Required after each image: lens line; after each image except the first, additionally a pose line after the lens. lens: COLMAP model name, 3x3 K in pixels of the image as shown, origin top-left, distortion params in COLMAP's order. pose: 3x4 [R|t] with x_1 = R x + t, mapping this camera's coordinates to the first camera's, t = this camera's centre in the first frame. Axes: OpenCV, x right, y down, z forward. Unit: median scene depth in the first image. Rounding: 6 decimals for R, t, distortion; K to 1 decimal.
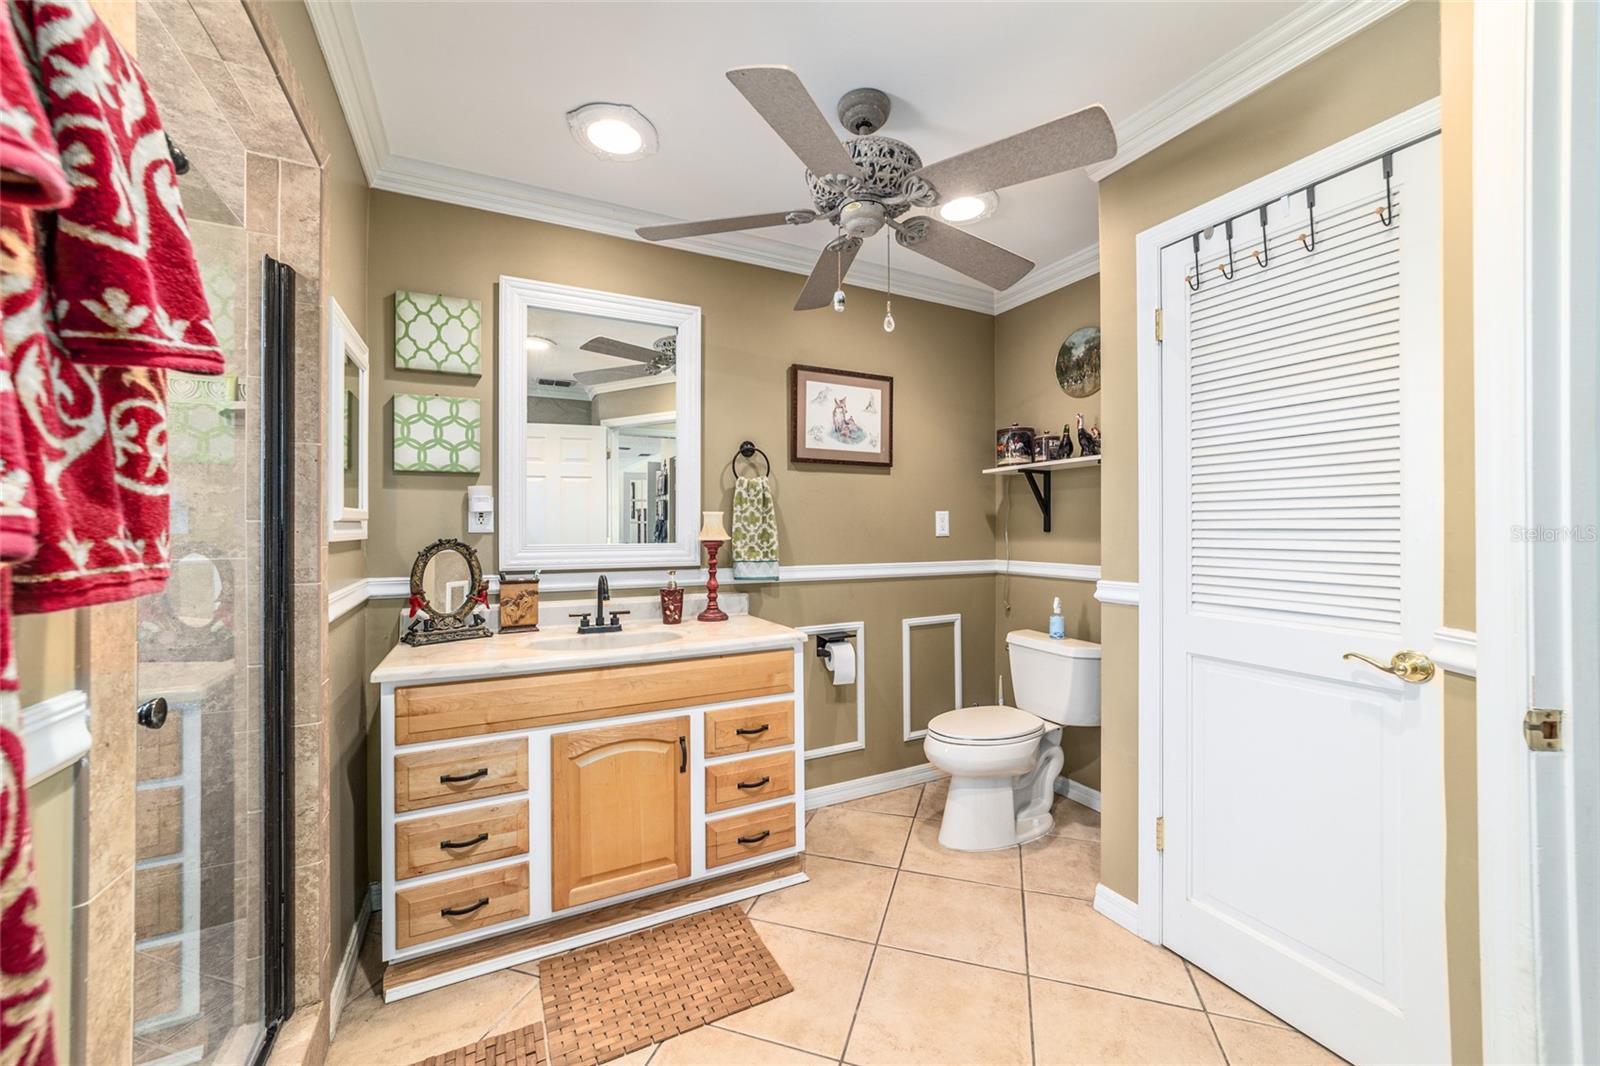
lens RADIAL K [[610.8, 0, 802.0], [0, 610.8, 523.5], [0, 0, 1]] dist [-0.021361, 0.008846]
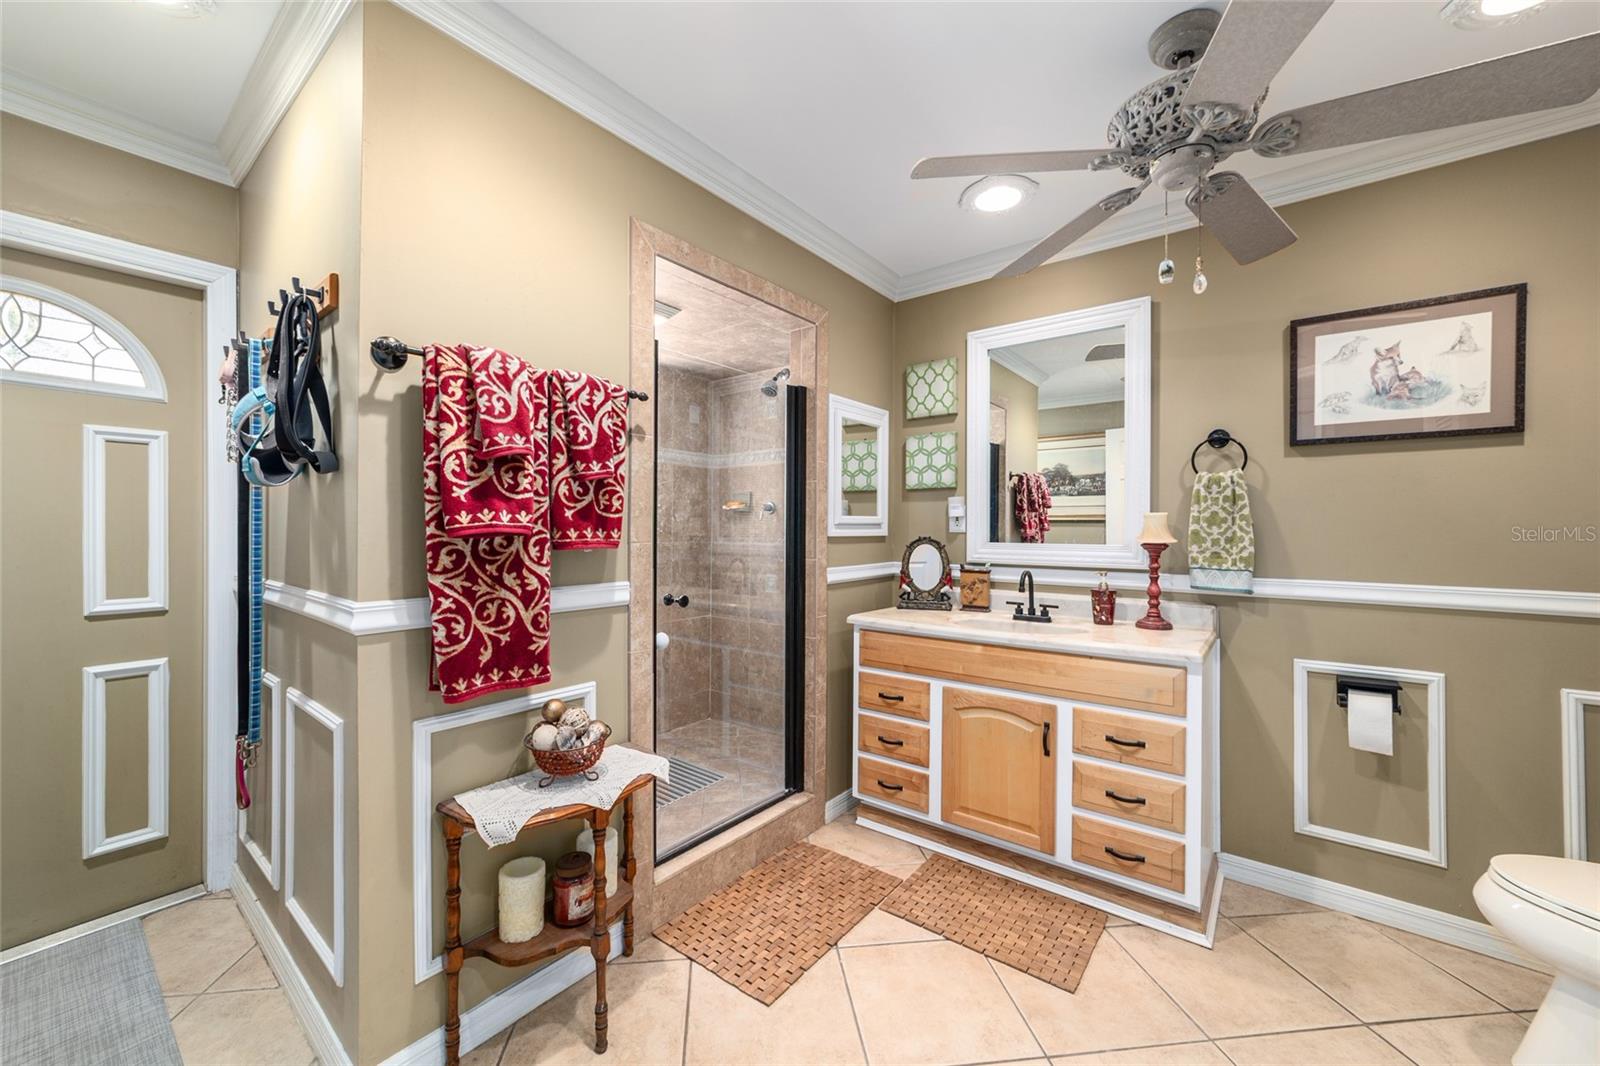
lens RADIAL K [[610.8, 0, 802.0], [0, 610.8, 523.5], [0, 0, 1]] dist [-0.021361, 0.008846]
pose [[0.428230, -0.003286, -0.903664, 0.529225], [0.001853, 0.999994, -0.002758, -0.001204], [0.903668, -0.000493, 0.428234, 0.129343]]
